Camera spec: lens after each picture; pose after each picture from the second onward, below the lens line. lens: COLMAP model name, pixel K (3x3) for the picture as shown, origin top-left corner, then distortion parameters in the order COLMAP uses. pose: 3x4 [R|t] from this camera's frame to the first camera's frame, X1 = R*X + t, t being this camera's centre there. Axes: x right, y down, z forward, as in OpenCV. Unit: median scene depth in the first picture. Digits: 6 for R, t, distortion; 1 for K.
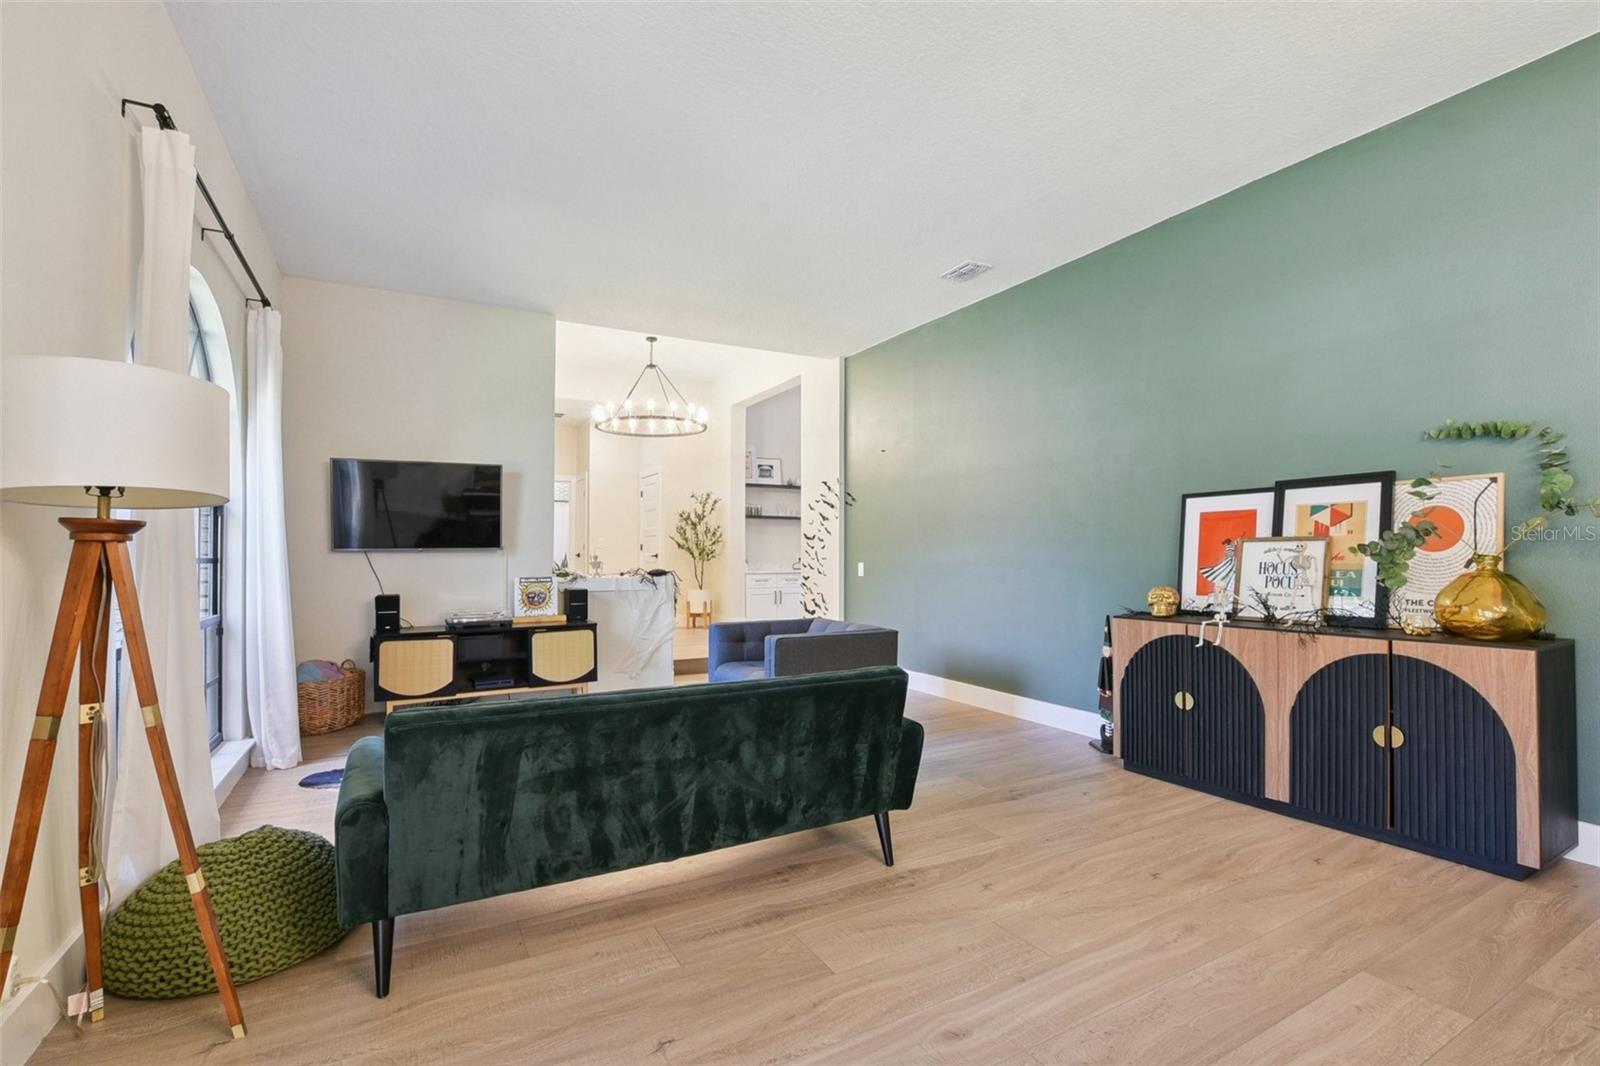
lens RADIAL K [[715.8, 0, 786.4], [0, 715.8, 559.0], [0, 0, 1]] dist [-0.020482, -0.000284]
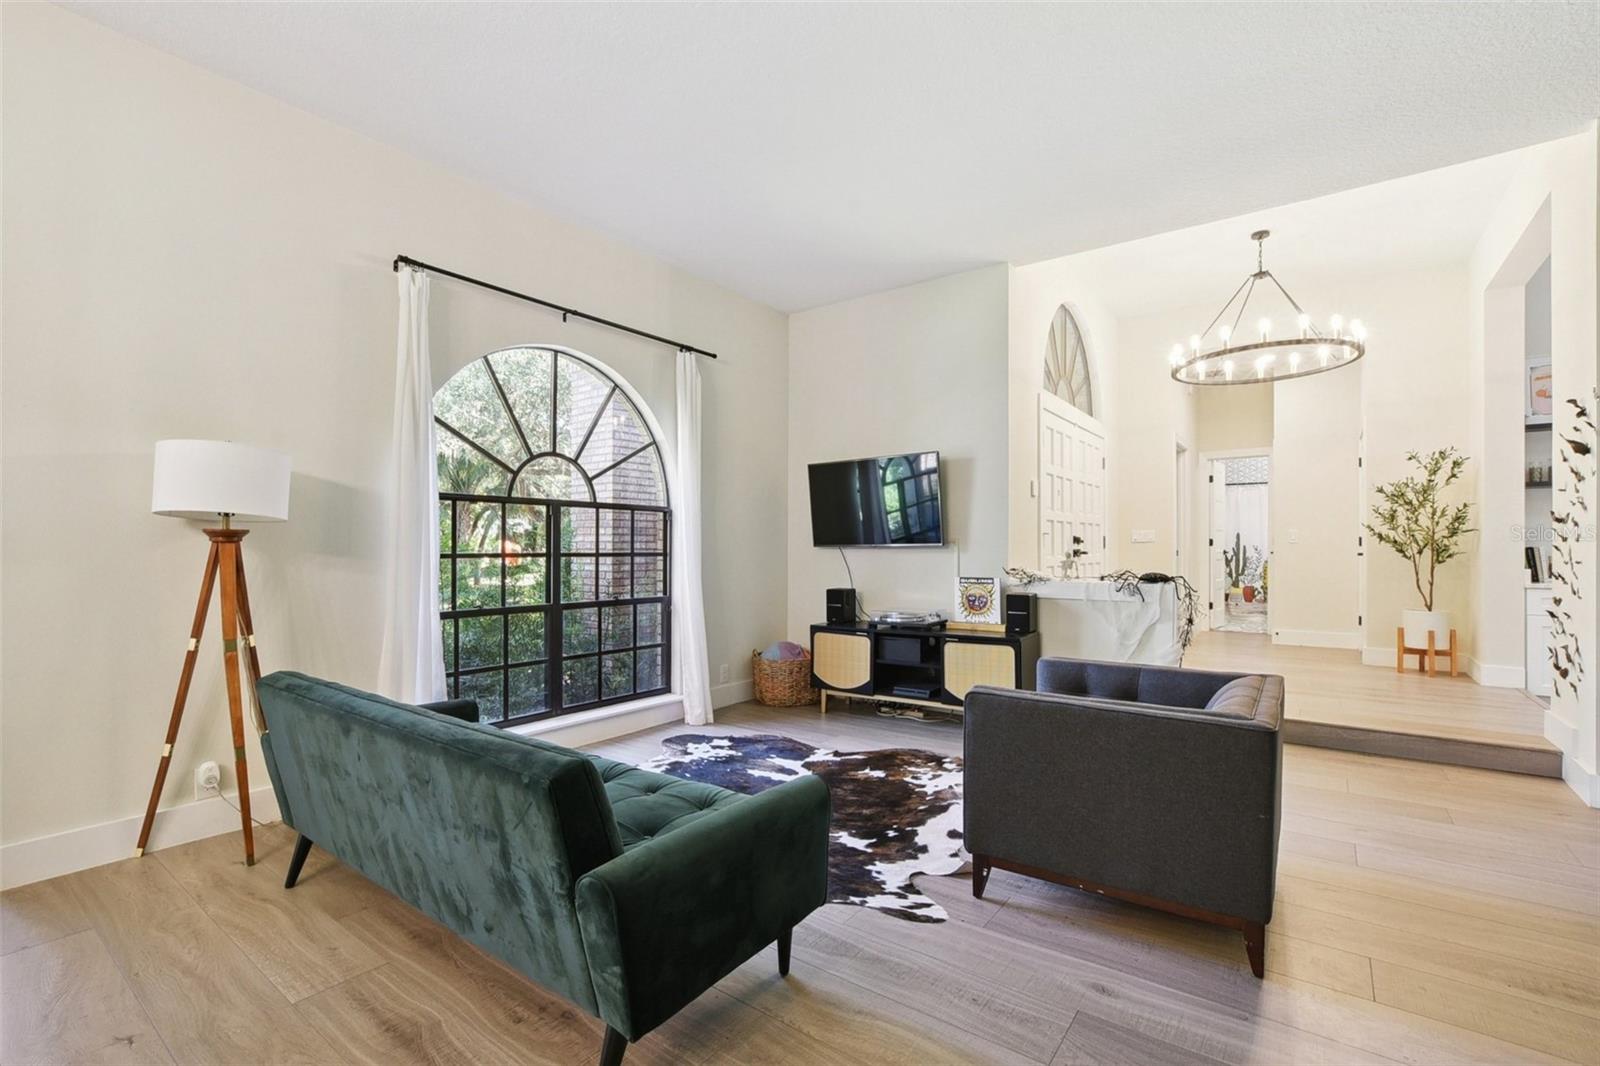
lens RADIAL K [[715.8, 0, 786.4], [0, 715.8, 559.0], [0, 0, 1]] dist [-0.020482, -0.000284]
pose [[0.411681, 0.012089, -0.911248, 0.356197], [-0.008625, 0.999919, 0.009368, -0.003616], [0.911287, 0.004003, 0.411752, 0.465649]]
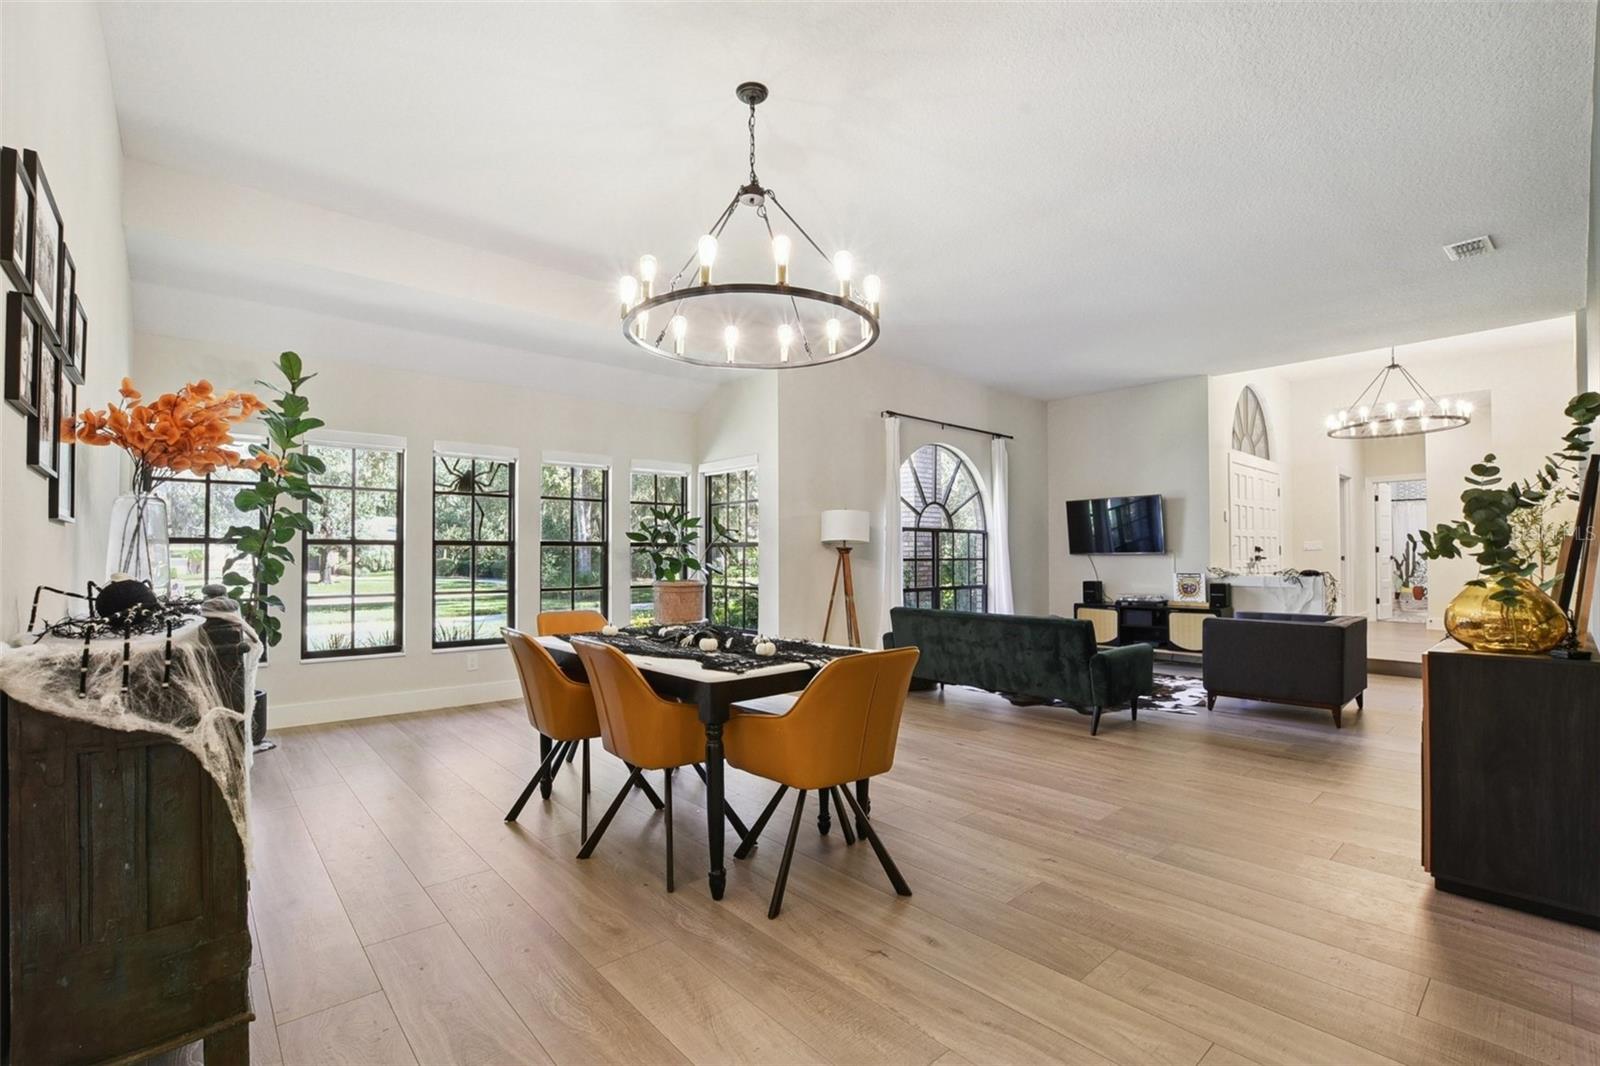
lens RADIAL K [[715.8, 0, 786.4], [0, 715.8, 559.0], [0, 0, 1]] dist [-0.020482, -0.000284]
pose [[0.222409, 0.002256, -0.974951, 0.857866], [-0.006835, 0.999976, 0.000755, 0.001839], [0.974930, 0.006495, 0.222419, -0.061460]]
